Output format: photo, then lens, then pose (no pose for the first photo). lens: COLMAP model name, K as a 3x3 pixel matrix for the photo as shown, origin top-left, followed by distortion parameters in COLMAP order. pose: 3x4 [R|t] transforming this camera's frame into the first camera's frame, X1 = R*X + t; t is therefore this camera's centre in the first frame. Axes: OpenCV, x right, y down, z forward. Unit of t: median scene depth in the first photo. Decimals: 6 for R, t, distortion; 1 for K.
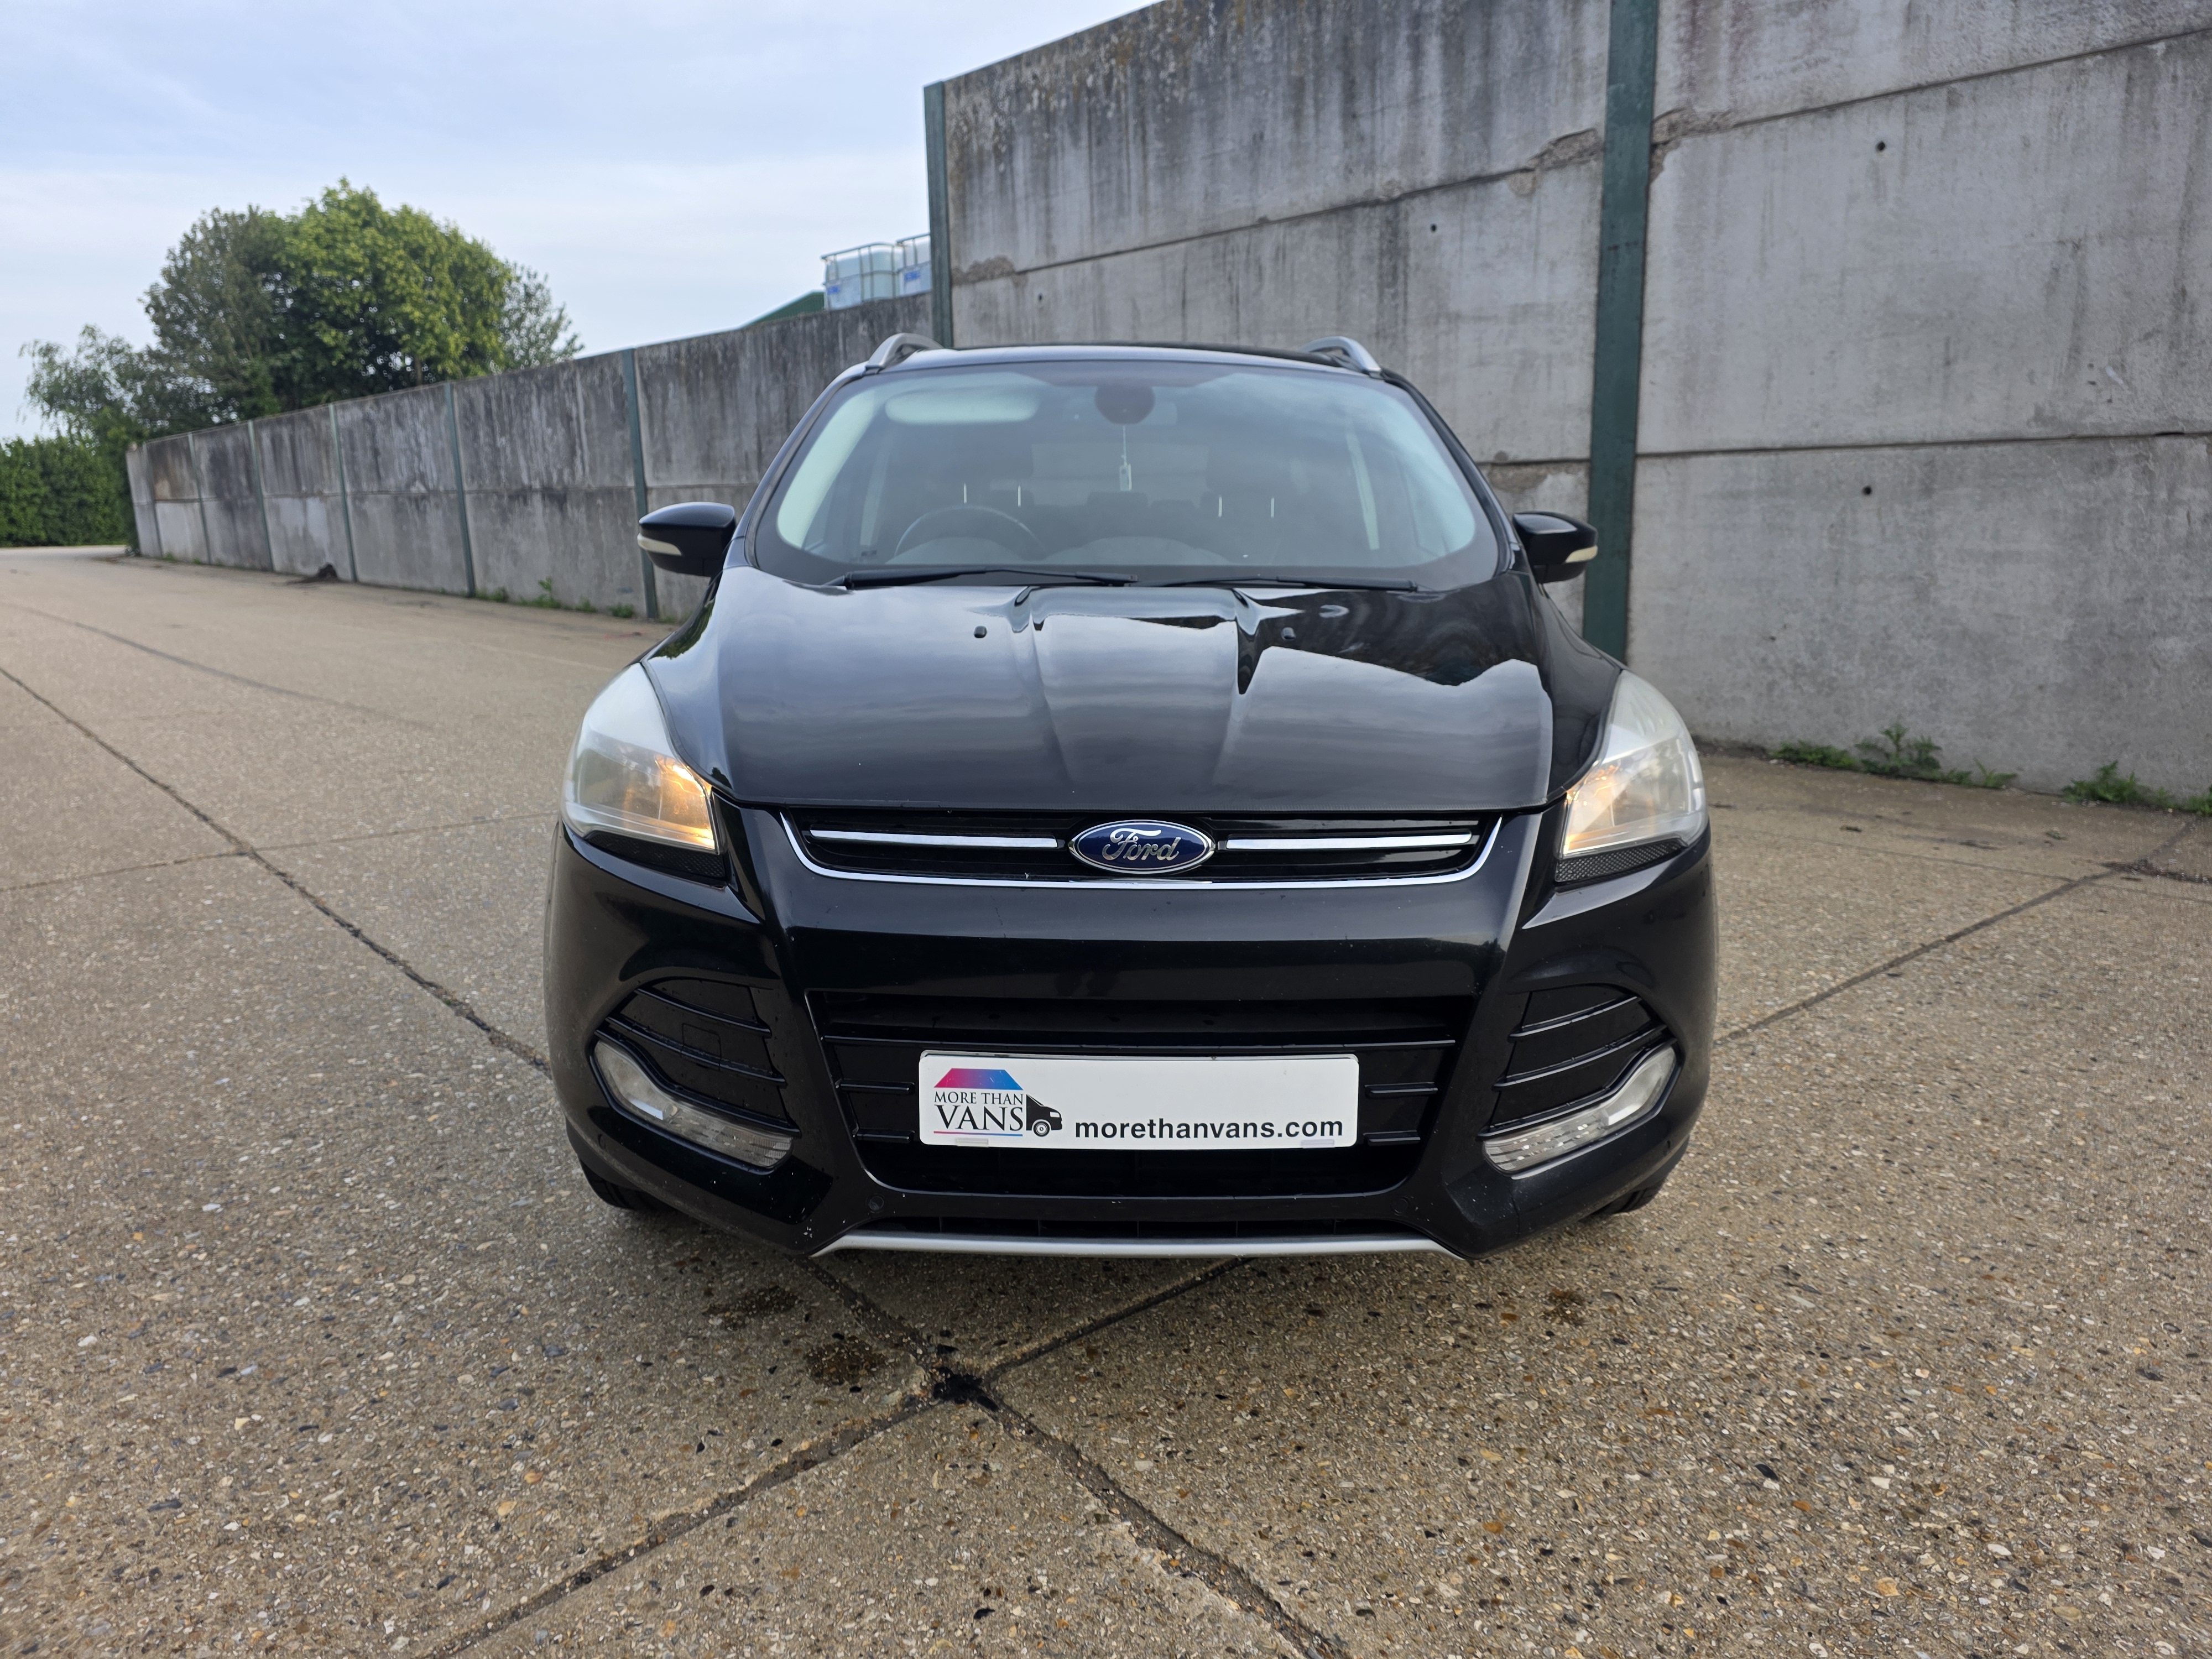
lens RADIAL K [[1491.6, 0, 1116.2], [0, 1491.6, 820.1], [0, 0, 1]] dist [0.043113, -0.033371]
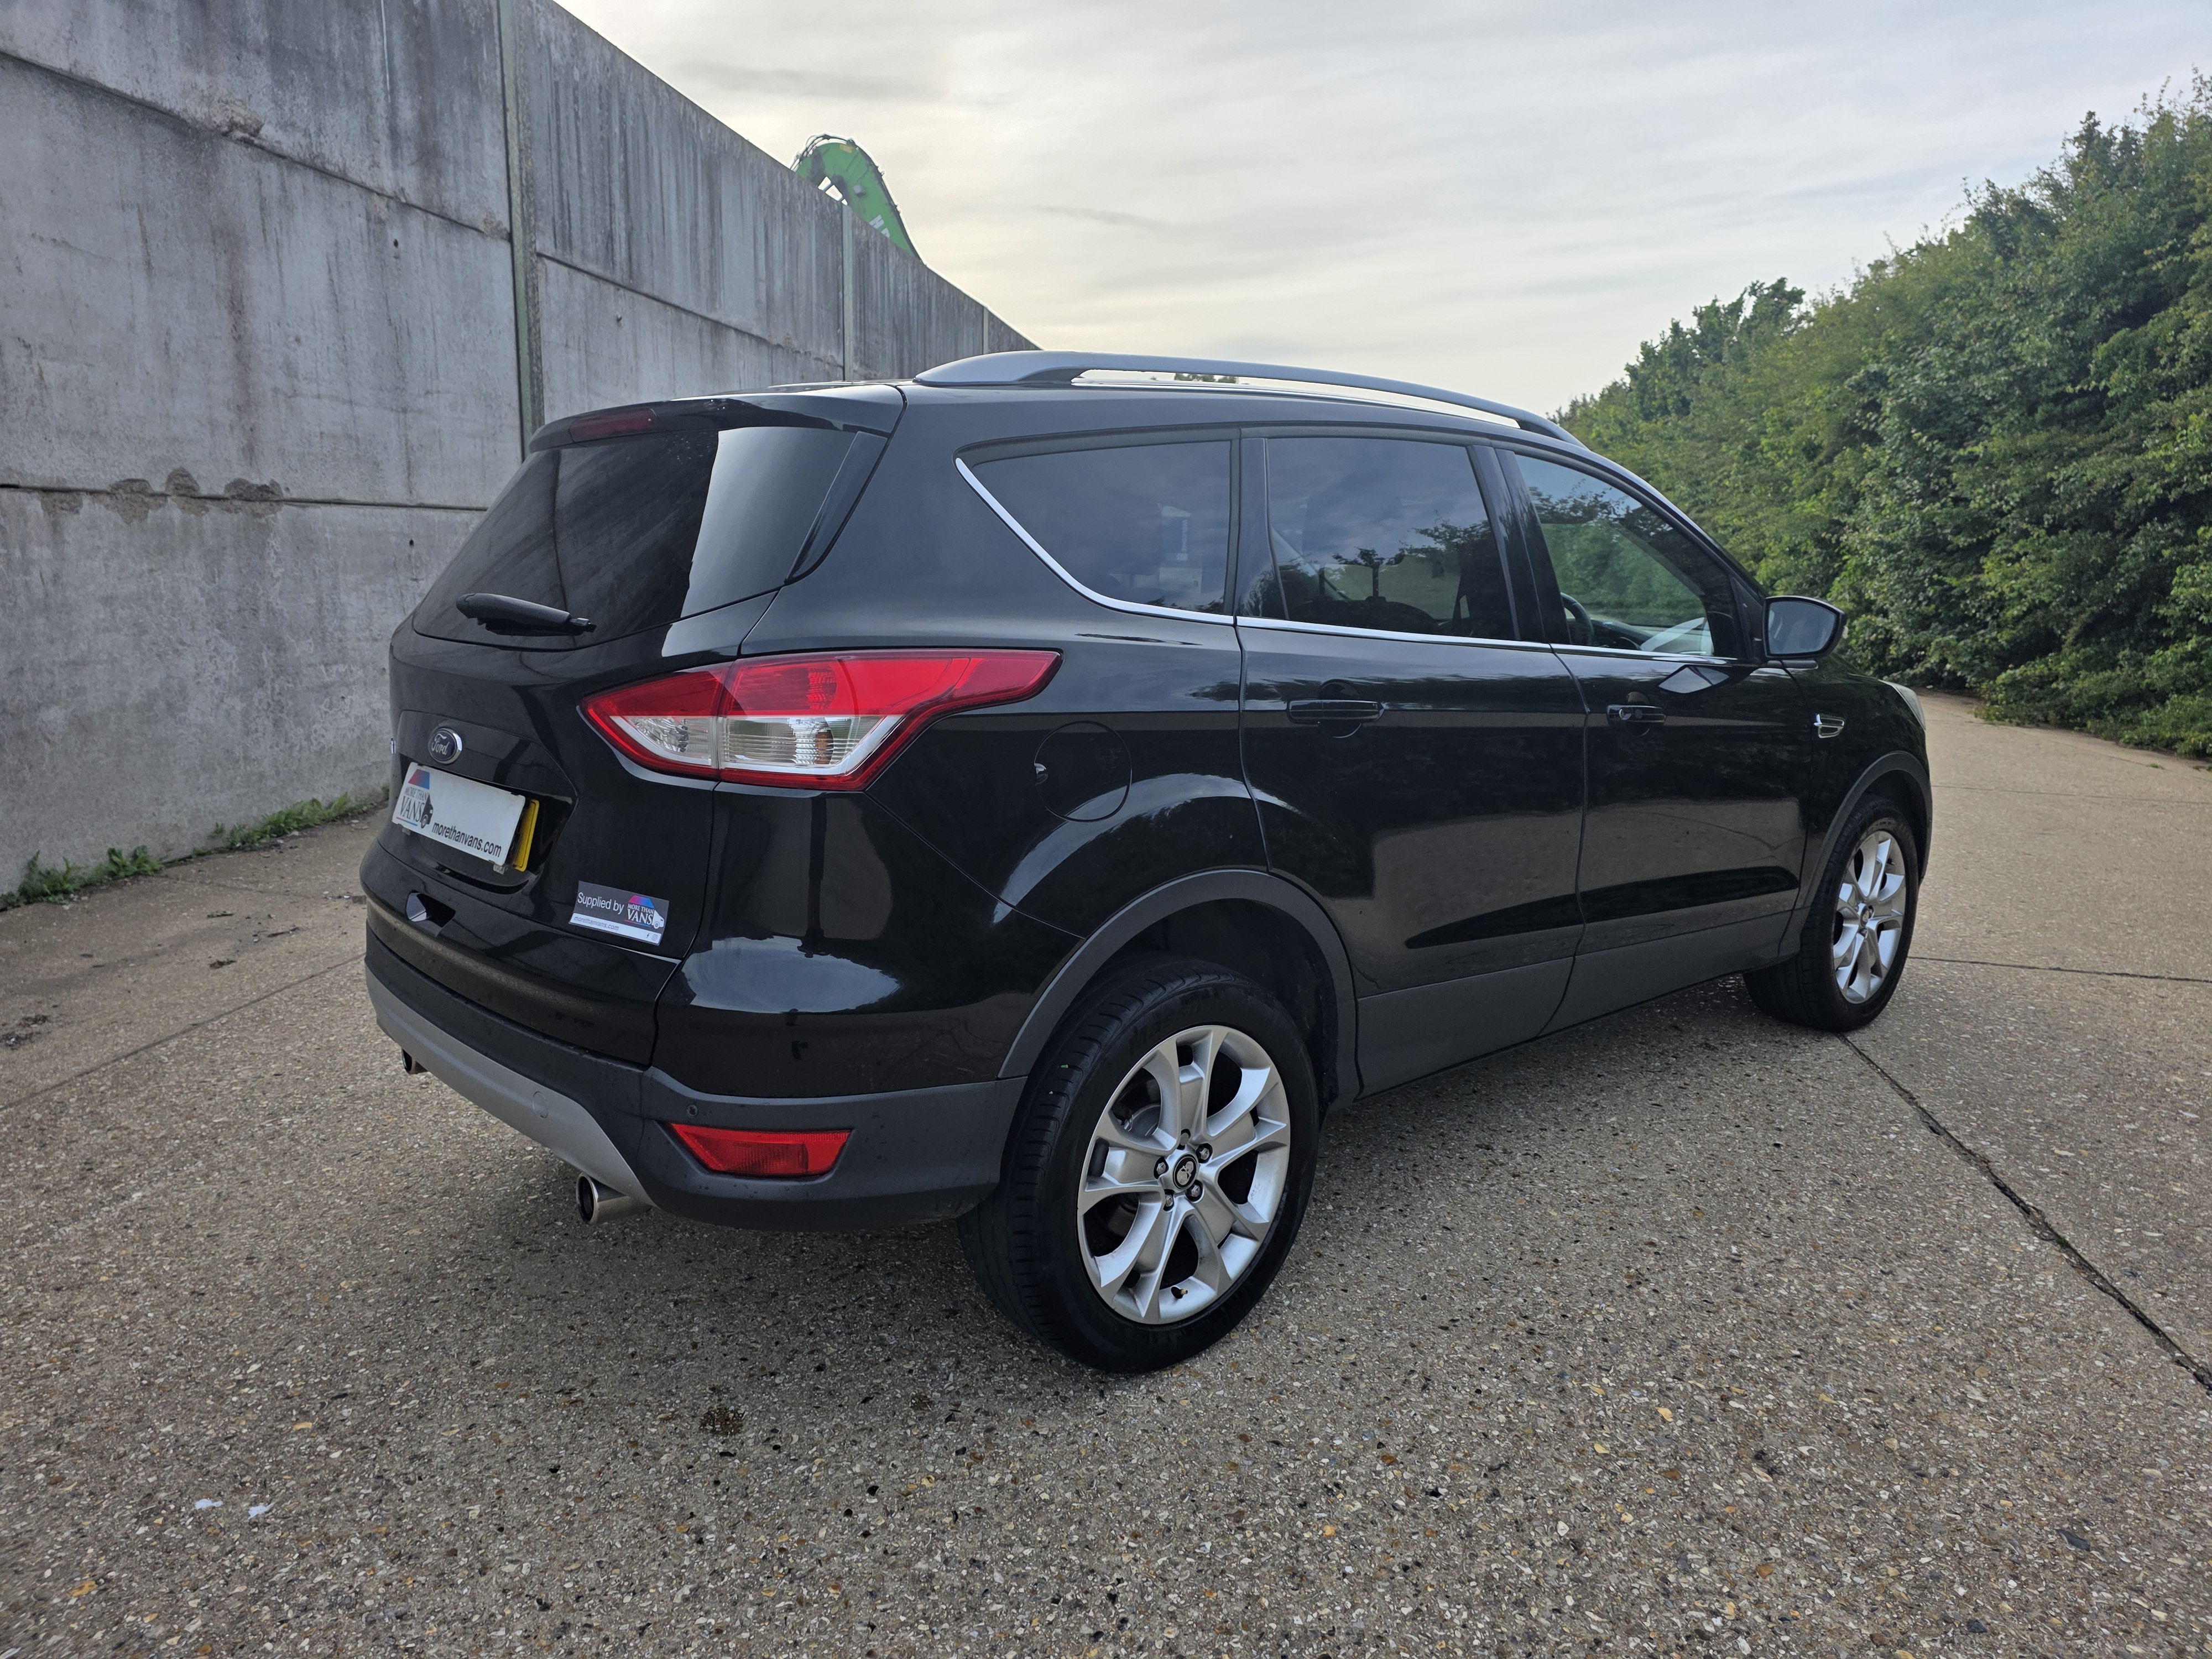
lens RADIAL K [[1491.6, 0, 1128.4], [0, 1491.6, 783.7], [0, 0, 1]] dist [0.043113, -0.033371]
pose [[-0.666852, -0.120638, 0.735361, -0.305326], [0.140589, 0.948721, 0.283132, -0.179104], [-0.731809, 0.292191, -0.615695, 0.805846]]
